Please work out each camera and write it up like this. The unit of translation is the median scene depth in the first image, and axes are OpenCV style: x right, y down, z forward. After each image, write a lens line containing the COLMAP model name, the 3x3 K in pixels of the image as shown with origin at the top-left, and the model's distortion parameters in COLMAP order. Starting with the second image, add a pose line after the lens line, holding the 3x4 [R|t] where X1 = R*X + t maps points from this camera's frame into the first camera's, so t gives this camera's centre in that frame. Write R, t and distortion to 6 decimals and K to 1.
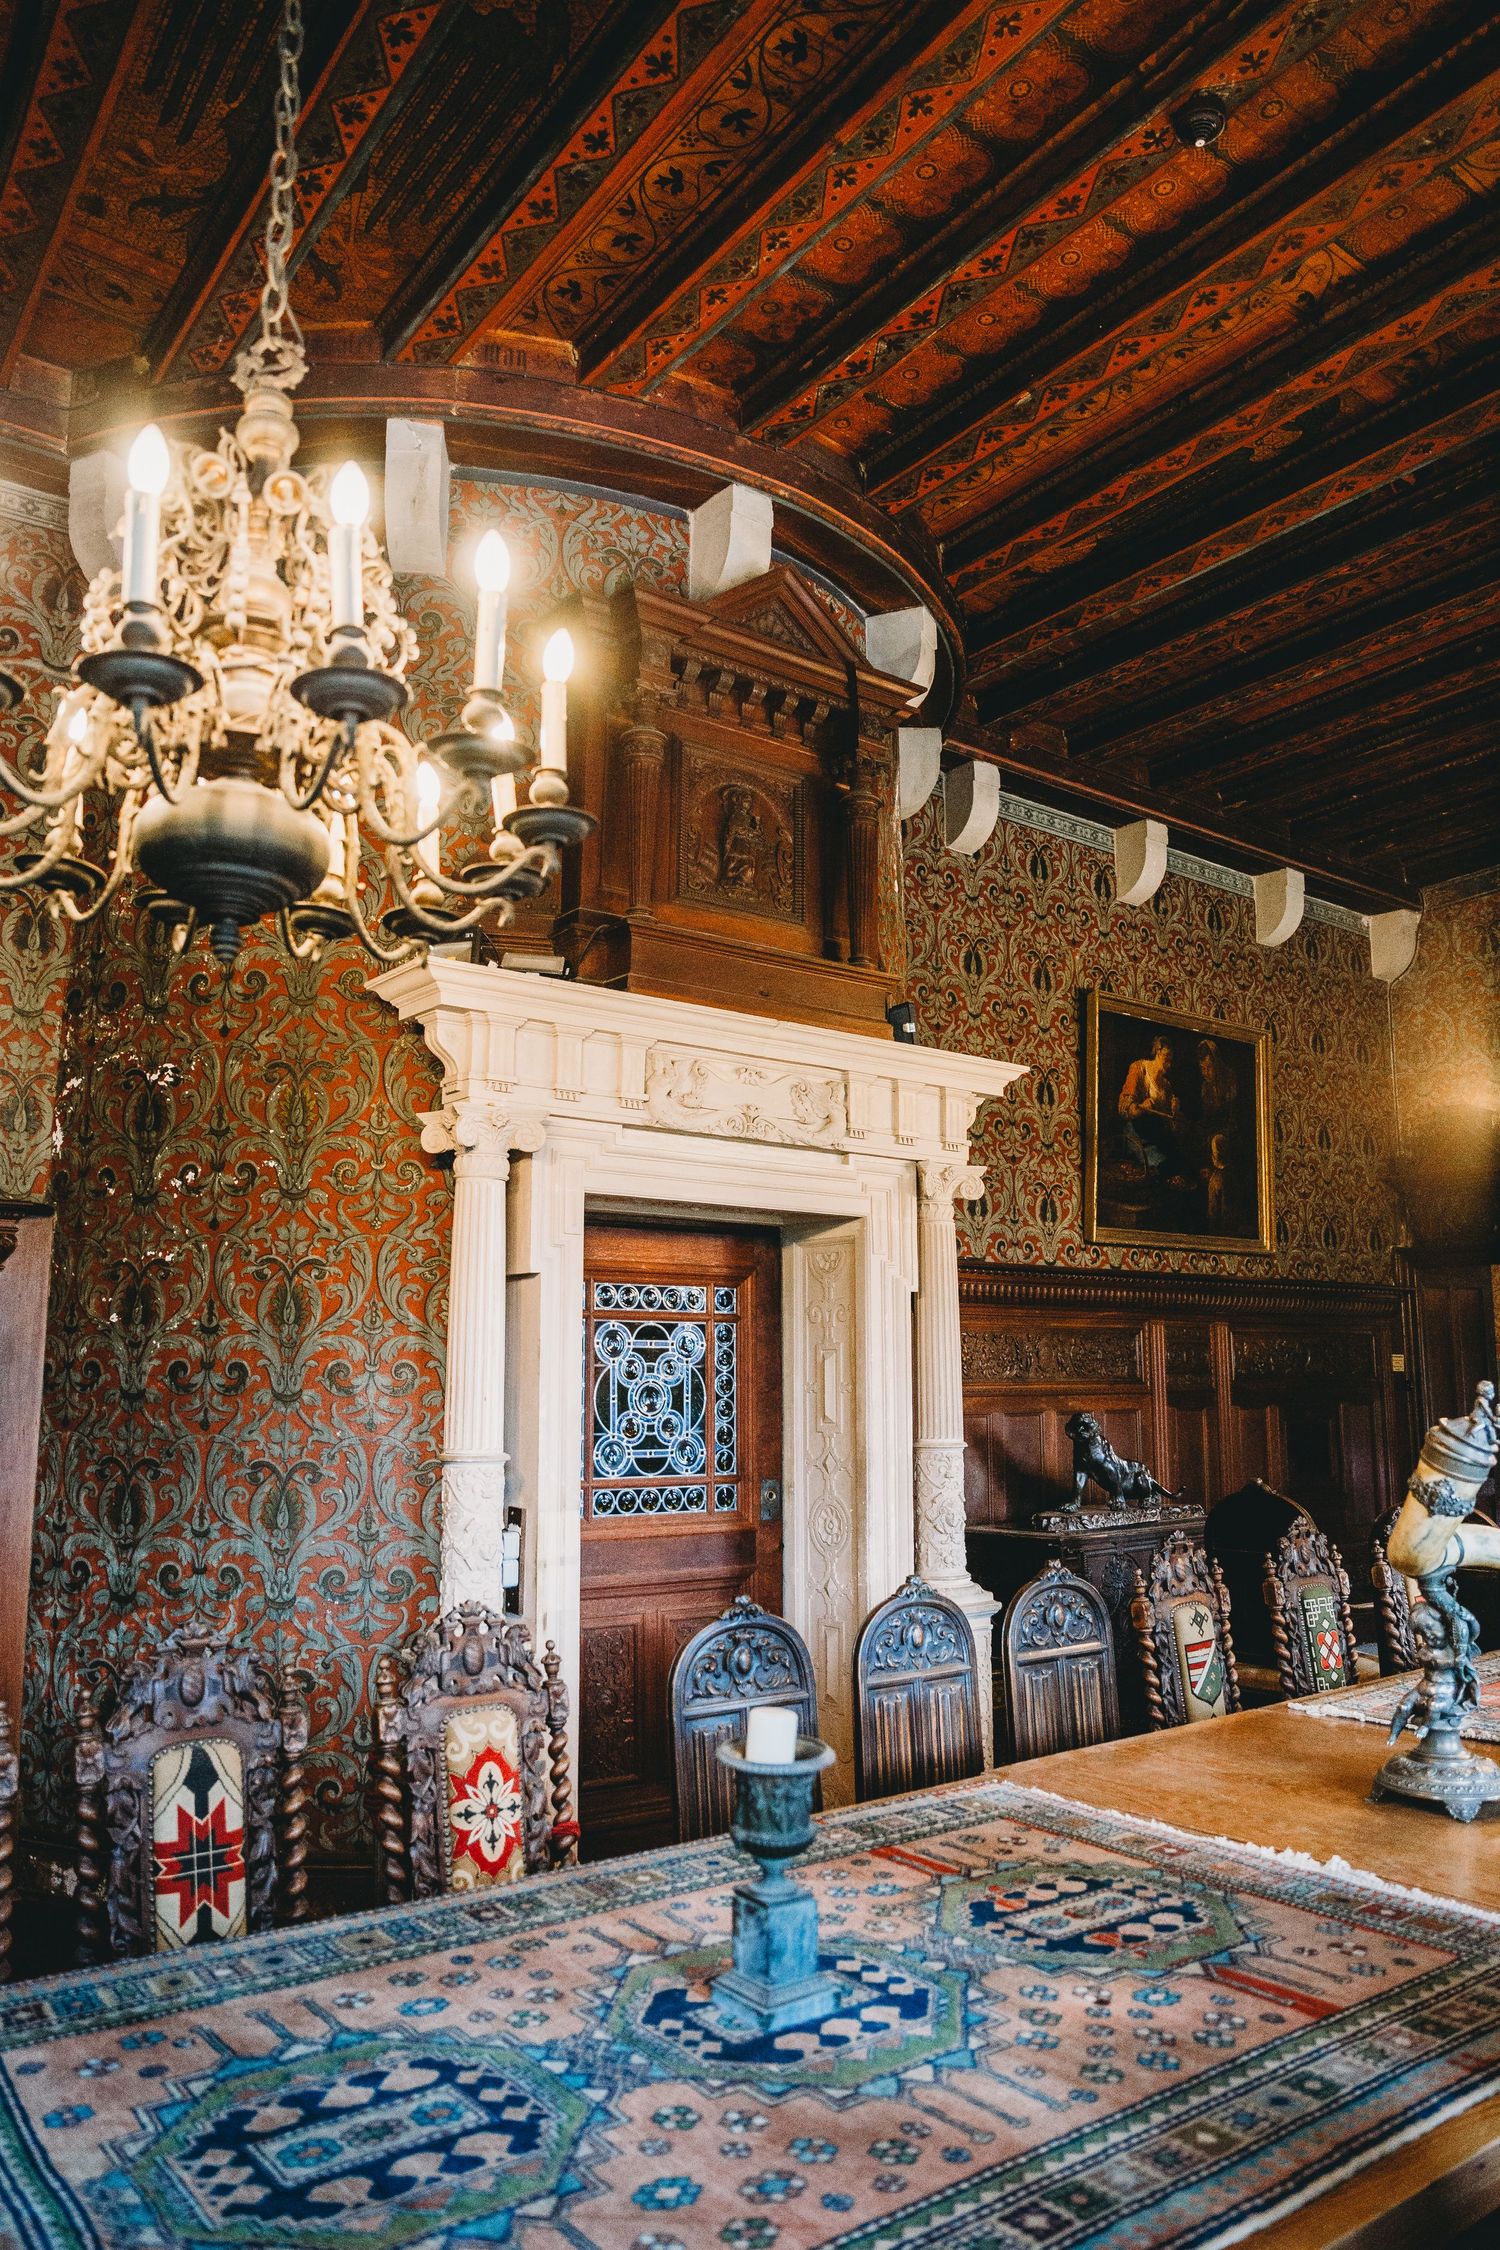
lens RADIAL K [[1562.1, 0, 750.0], [0, 1562.1, 1125.0], [0, 0, 1]] dist [-0.109953, 0.091382]
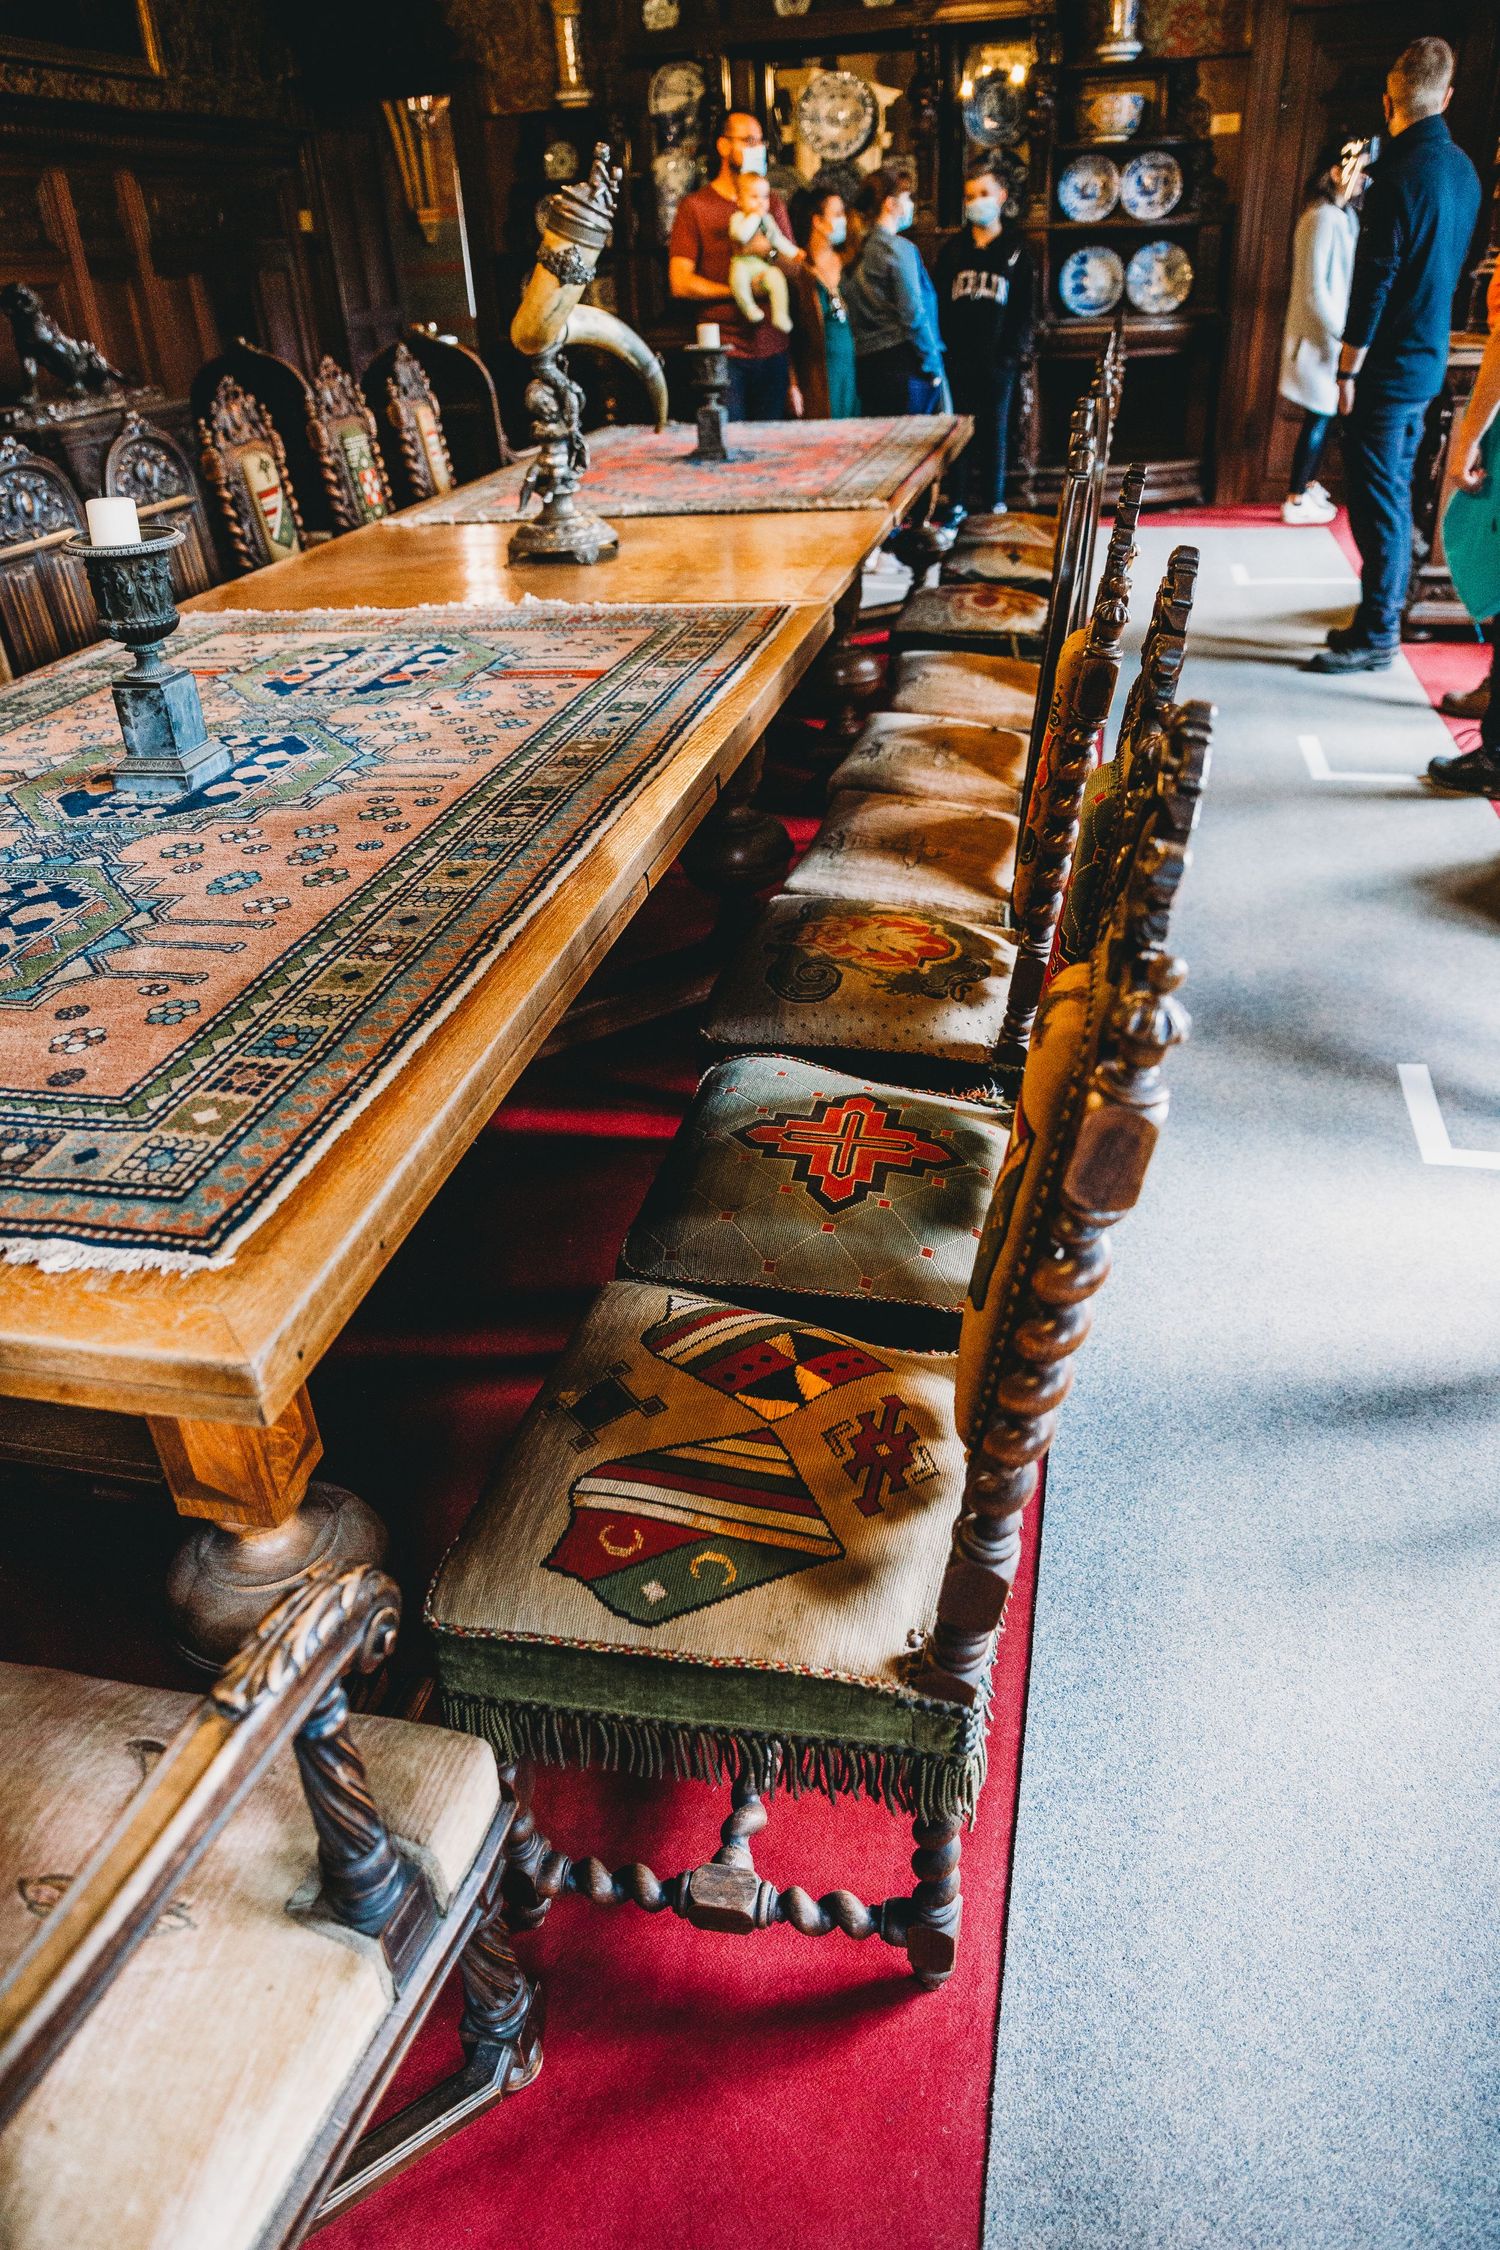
lens RADIAL K [[1562.1, 0, 750.0], [0, 1562.1, 1125.0], [0, 0, 1]] dist [-0.109953, 0.091382]
pose [[0.758749, -0.361345, 0.541968, -0.261909], [-0.049772, 0.797433, 0.601351, 0.073540], [-0.649478, -0.483249, 0.587067, -0.019224]]
